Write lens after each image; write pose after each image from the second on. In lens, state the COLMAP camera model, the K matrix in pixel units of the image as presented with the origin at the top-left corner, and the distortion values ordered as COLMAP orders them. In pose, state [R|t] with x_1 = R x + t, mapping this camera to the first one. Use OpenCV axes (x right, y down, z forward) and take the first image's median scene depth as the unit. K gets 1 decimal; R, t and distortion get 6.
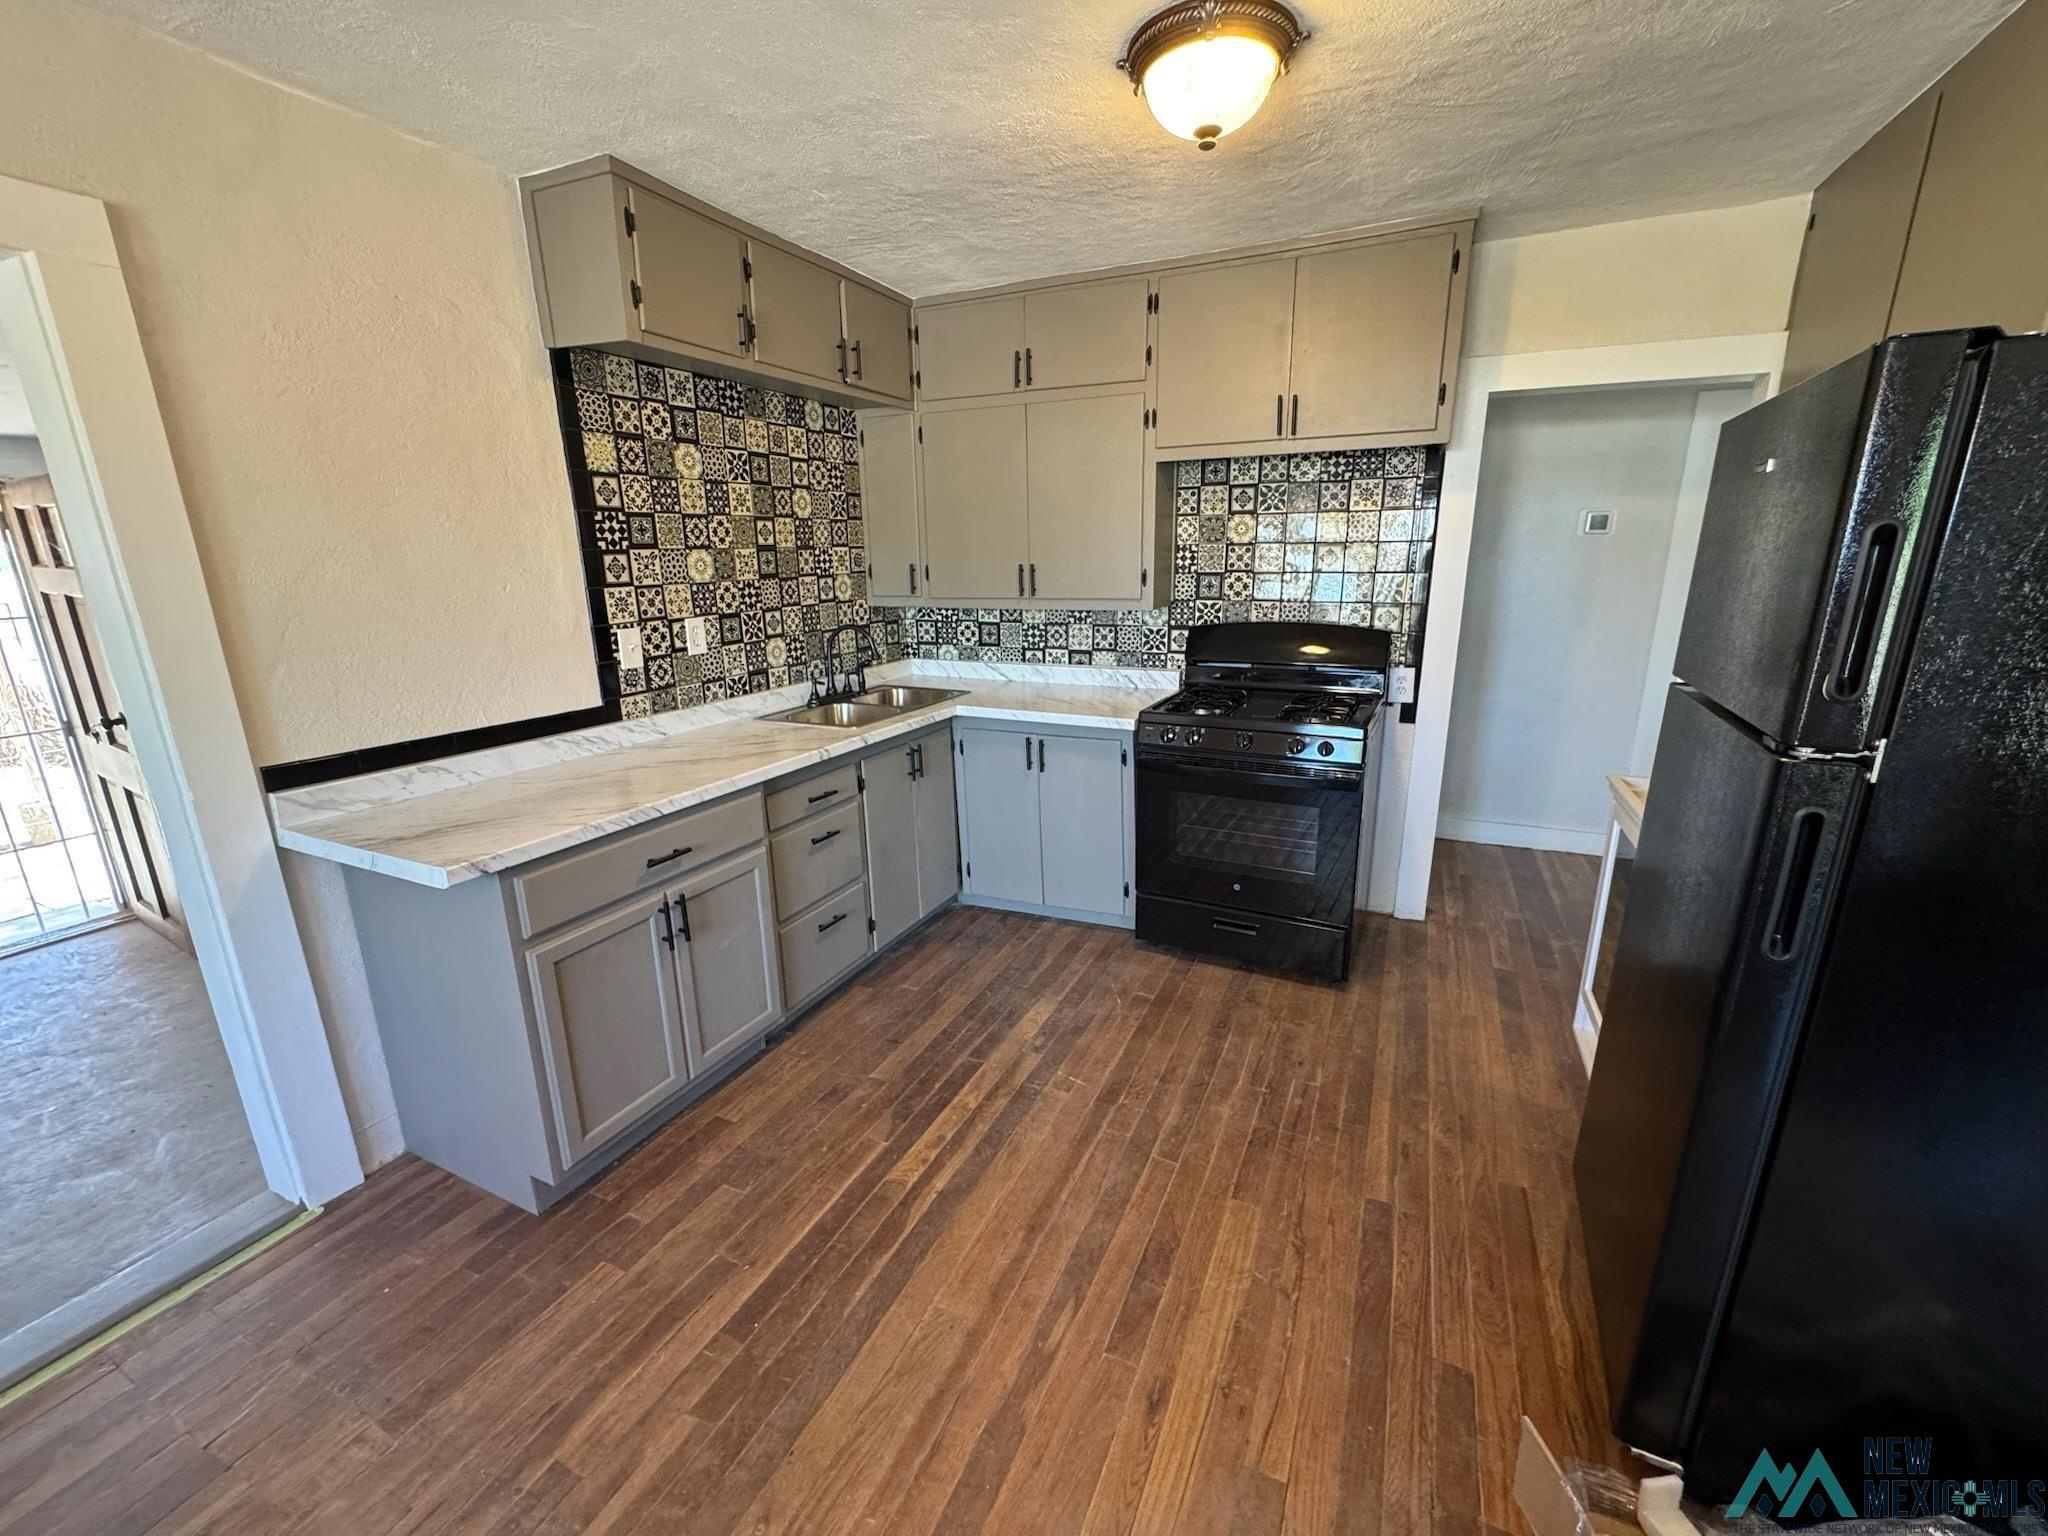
lens RADIAL K [[826.3, 0, 1031.7], [0, 826.3, 771.1], [0, 0, 1]] dist [0.001644, -0.000002]
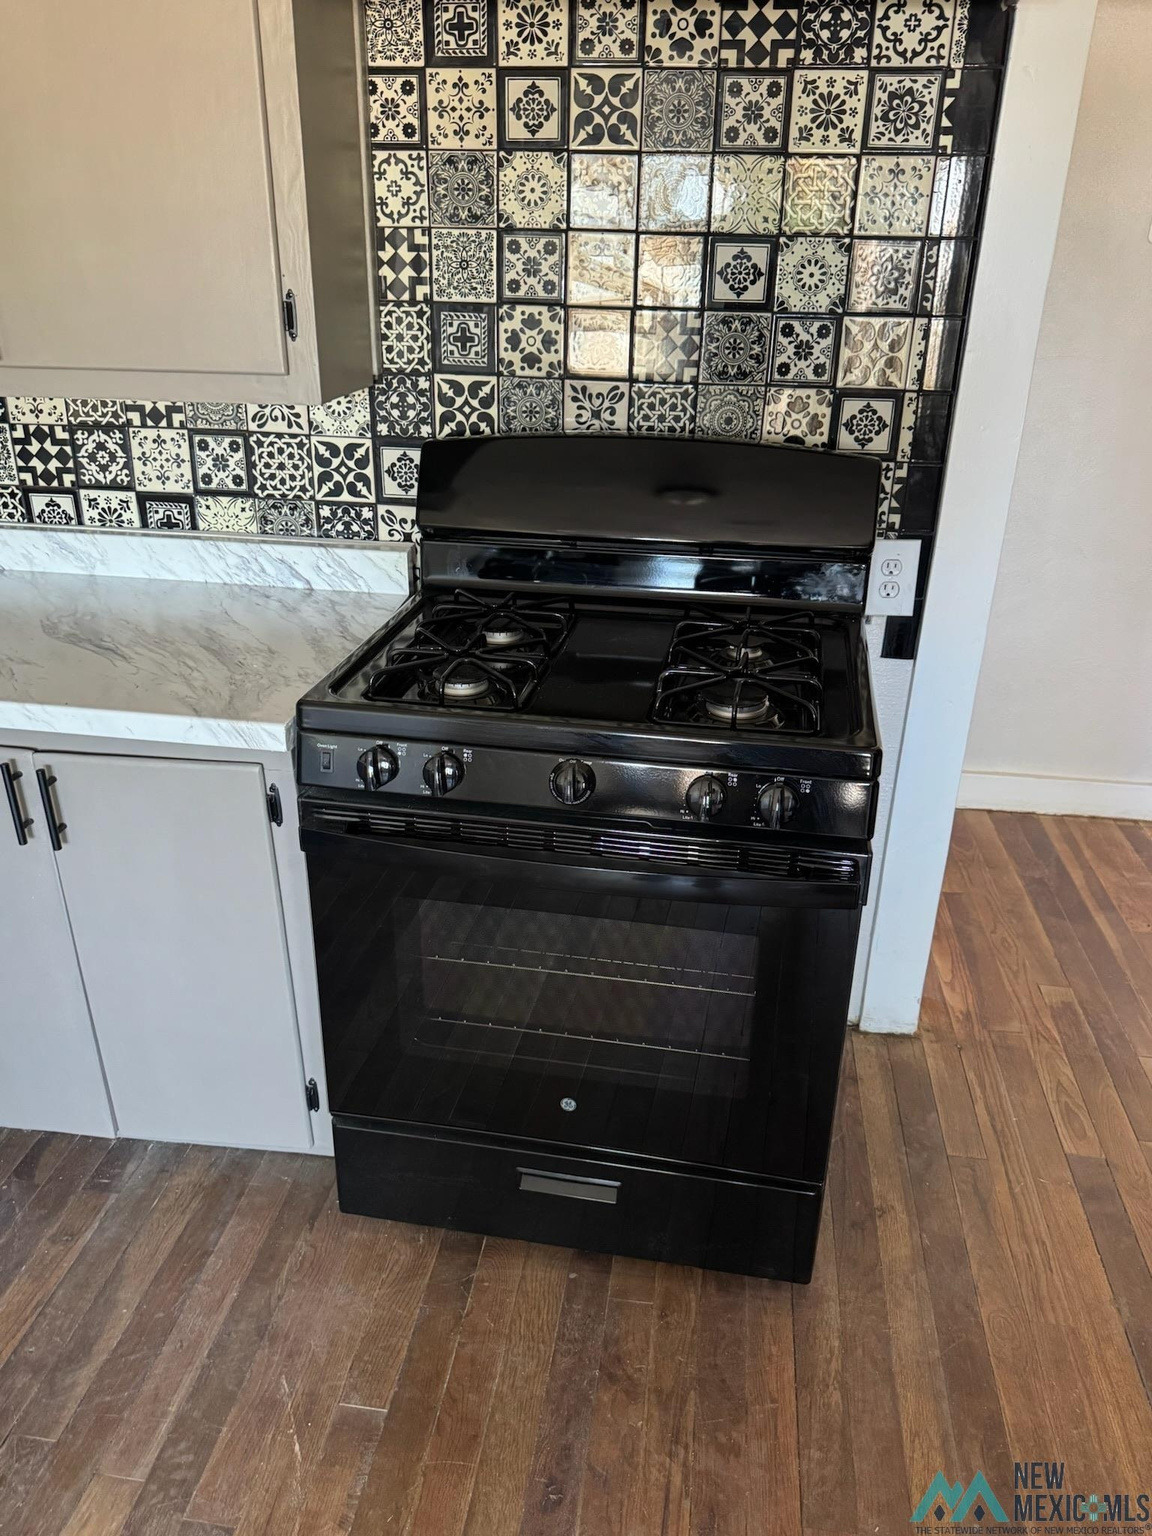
lens RADIAL K [[1113.4, 0, 570.8], [0, 1113.4, 769.5], [0, 0, 1]] dist [0.028044, -0.019228]
pose [[0.958461, -0.090567, 0.270464, 0.098857], [0.042427, 0.982970, 0.178803, -0.113171], [-0.282052, -0.159901, 0.945980, 0.434515]]
